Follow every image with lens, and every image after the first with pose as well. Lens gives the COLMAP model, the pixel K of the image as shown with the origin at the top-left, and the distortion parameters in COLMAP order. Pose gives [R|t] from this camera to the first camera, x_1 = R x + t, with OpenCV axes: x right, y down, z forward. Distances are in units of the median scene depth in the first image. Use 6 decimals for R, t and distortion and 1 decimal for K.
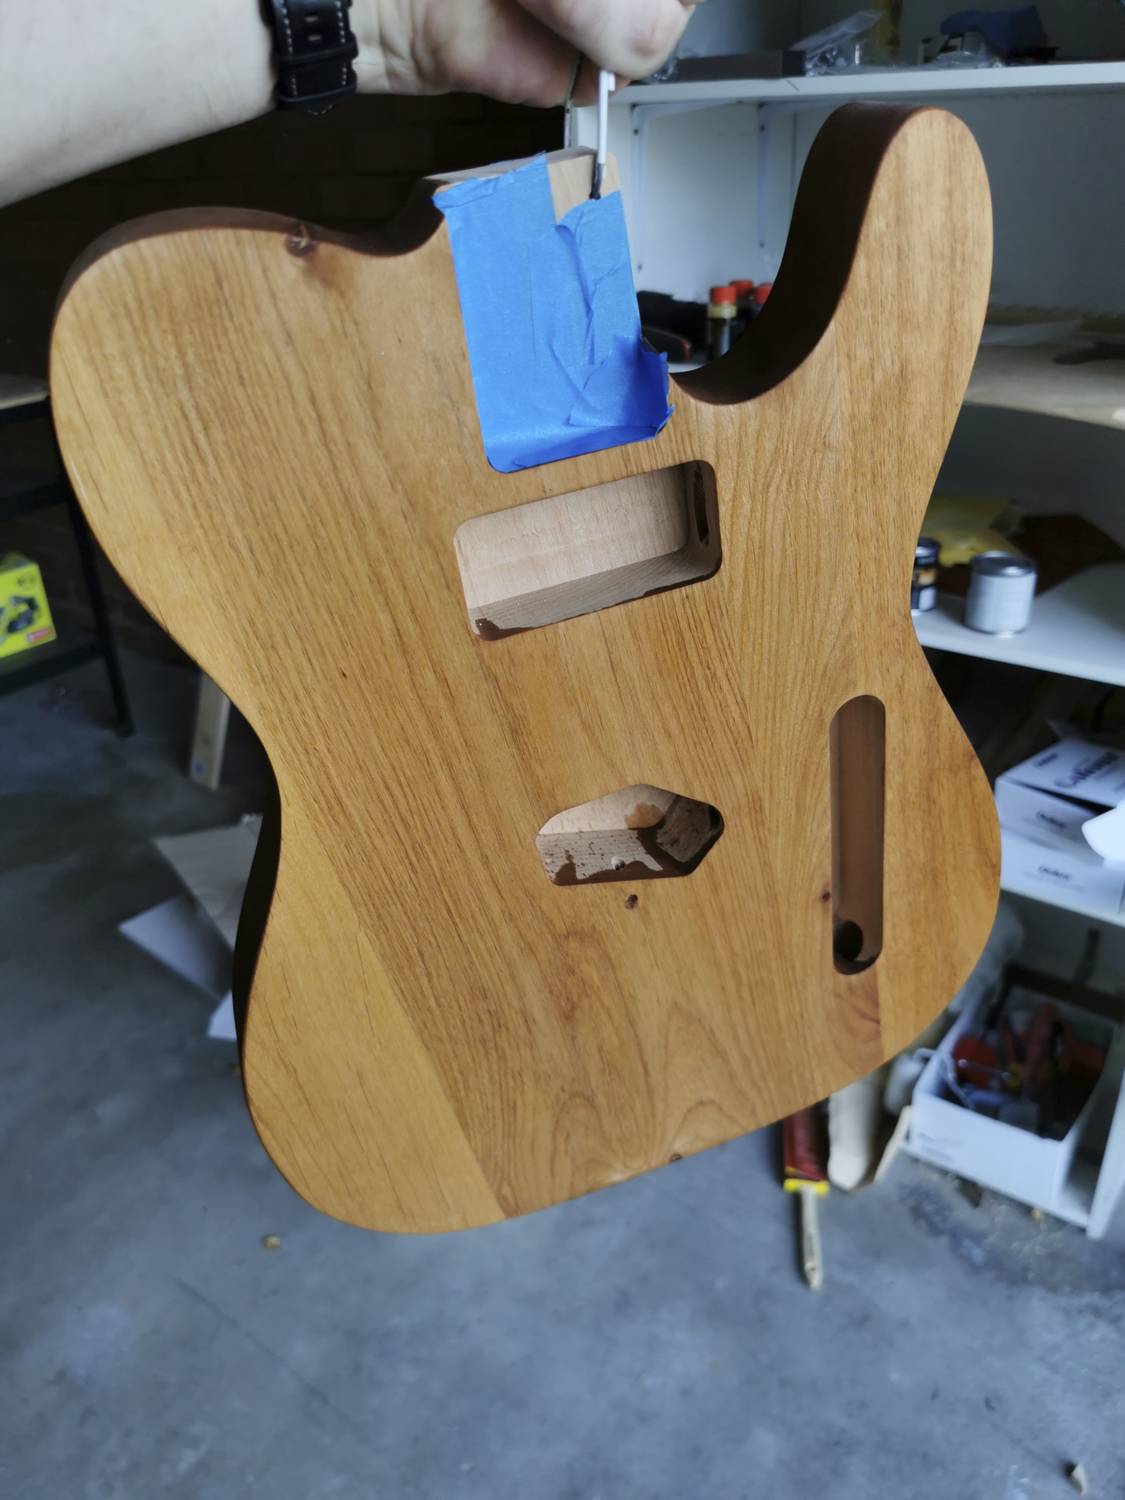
lens RADIAL K [[1221.6, 0, 563.9], [0, 1221.6, 793.2], [0, 0, 1]] dist [-0.011382, -0.005177]
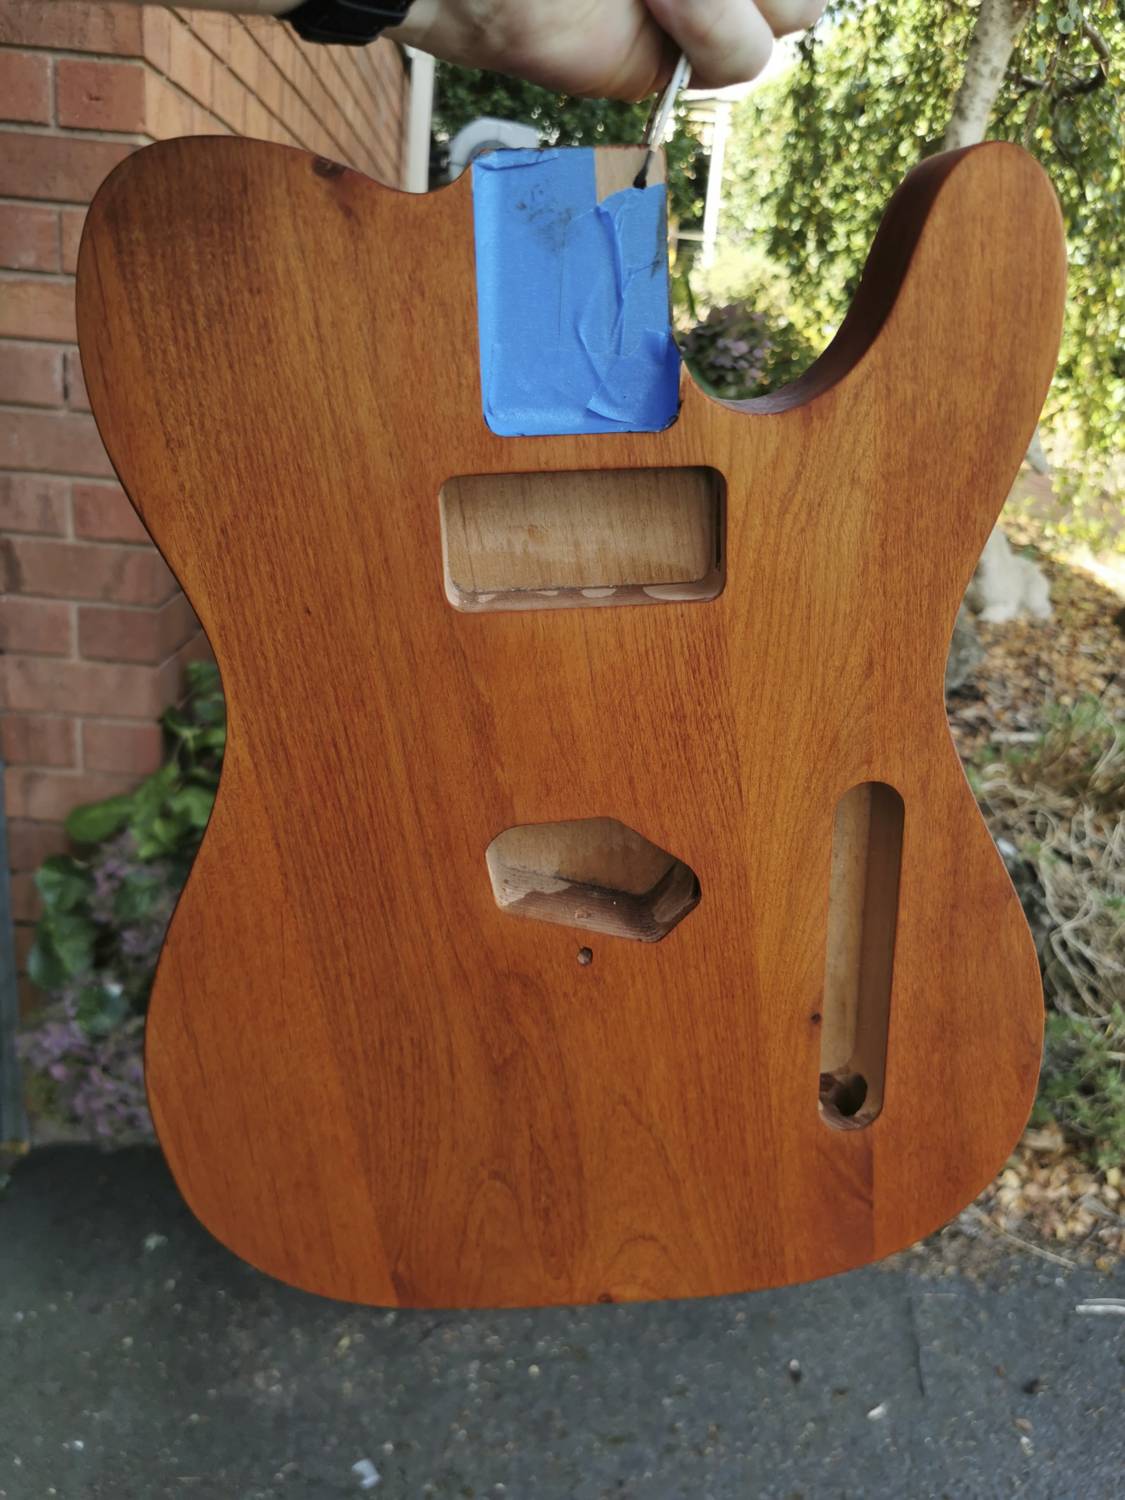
lens RADIAL K [[1221.6, 0, 563.9], [0, 1221.6, 793.2], [0, 0, 1]] dist [-0.011382, -0.005177]
pose [[0.955901, 0.201562, -0.213605, 0.251330], [-0.239613, 0.955802, -0.170377, 0.157821], [0.169822, 0.214046, 0.961948, 0.113778]]
